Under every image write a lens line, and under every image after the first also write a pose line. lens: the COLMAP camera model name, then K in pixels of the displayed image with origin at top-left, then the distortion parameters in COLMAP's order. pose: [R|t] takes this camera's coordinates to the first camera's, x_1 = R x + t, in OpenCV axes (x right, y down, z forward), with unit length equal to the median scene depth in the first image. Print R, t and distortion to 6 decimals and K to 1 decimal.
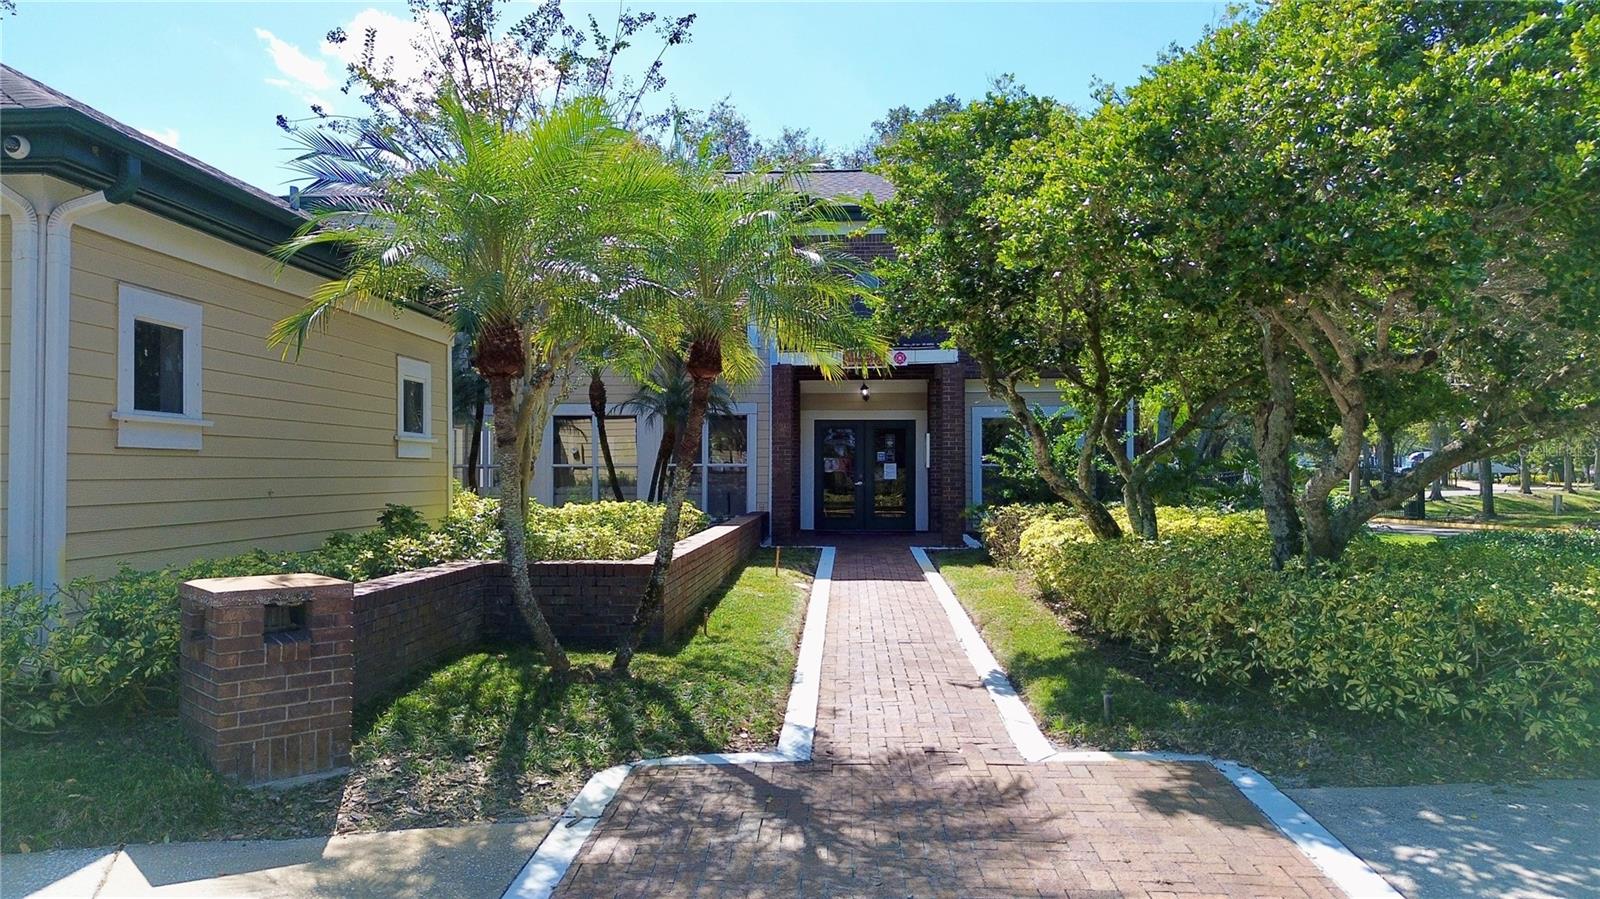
lens RADIAL K [[1134.3, 0, 798.5], [0, 1134.3, 442.4], [0, 0, 1]] dist [0.085561, -0.094306]
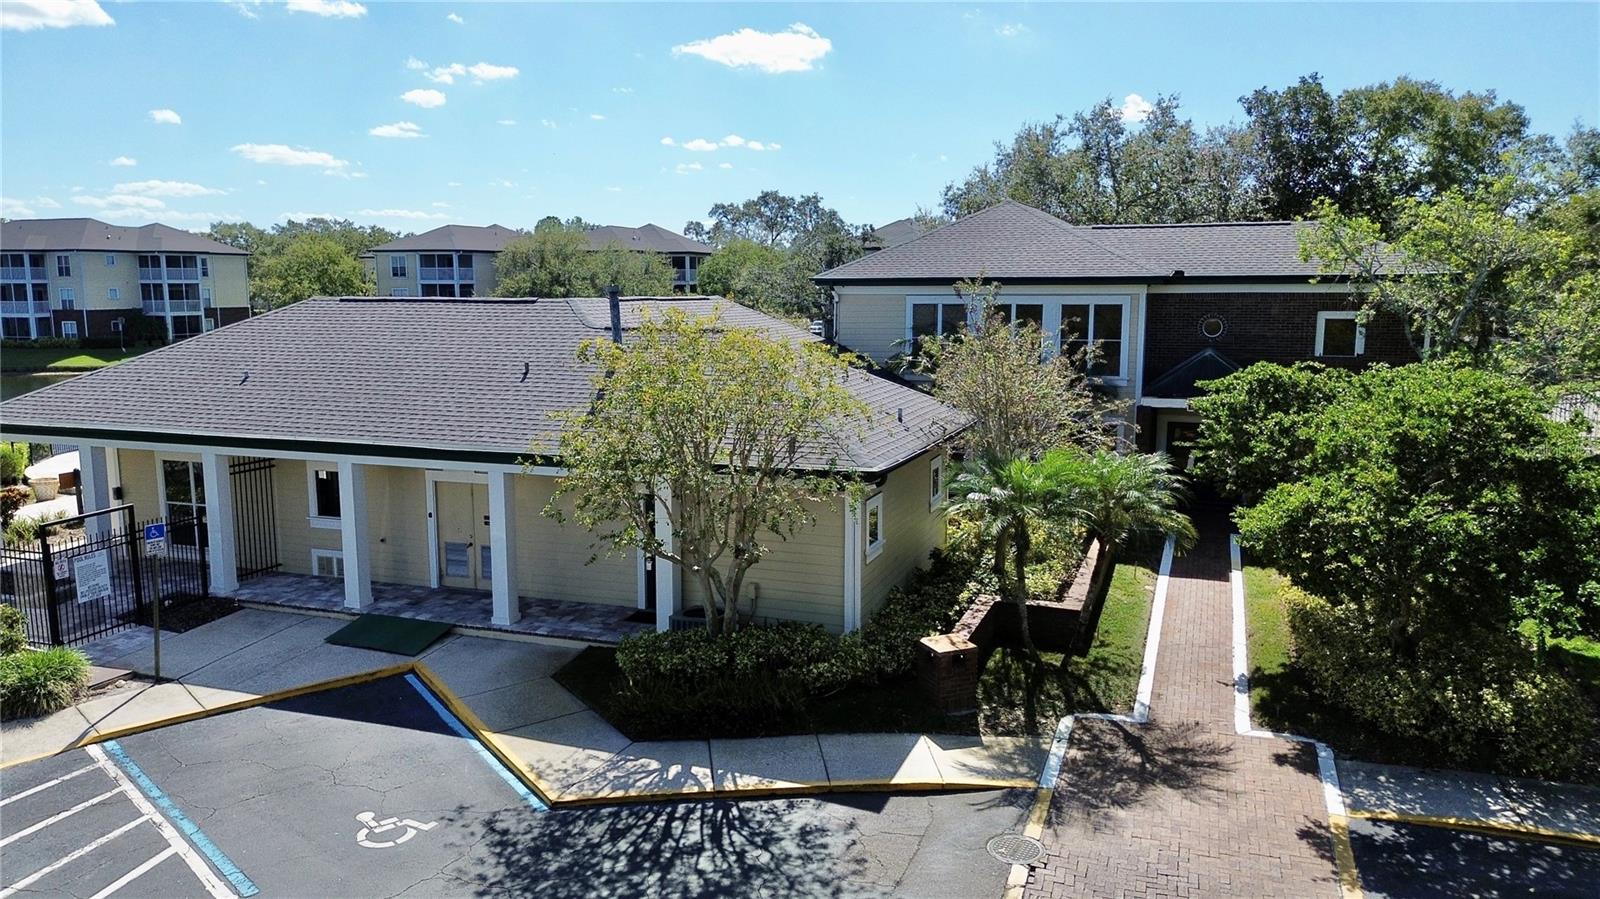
lens RADIAL K [[1134.3, 0, 798.5], [0, 1134.3, 442.4], [0, 0, 1]] dist [0.085561, -0.094306]
pose [[0.952905, 0.040284, -0.300582, 0.016469], [0.010026, 0.986412, 0.163985, -0.831100], [0.303104, -0.159276, 0.939553, -1.676422]]
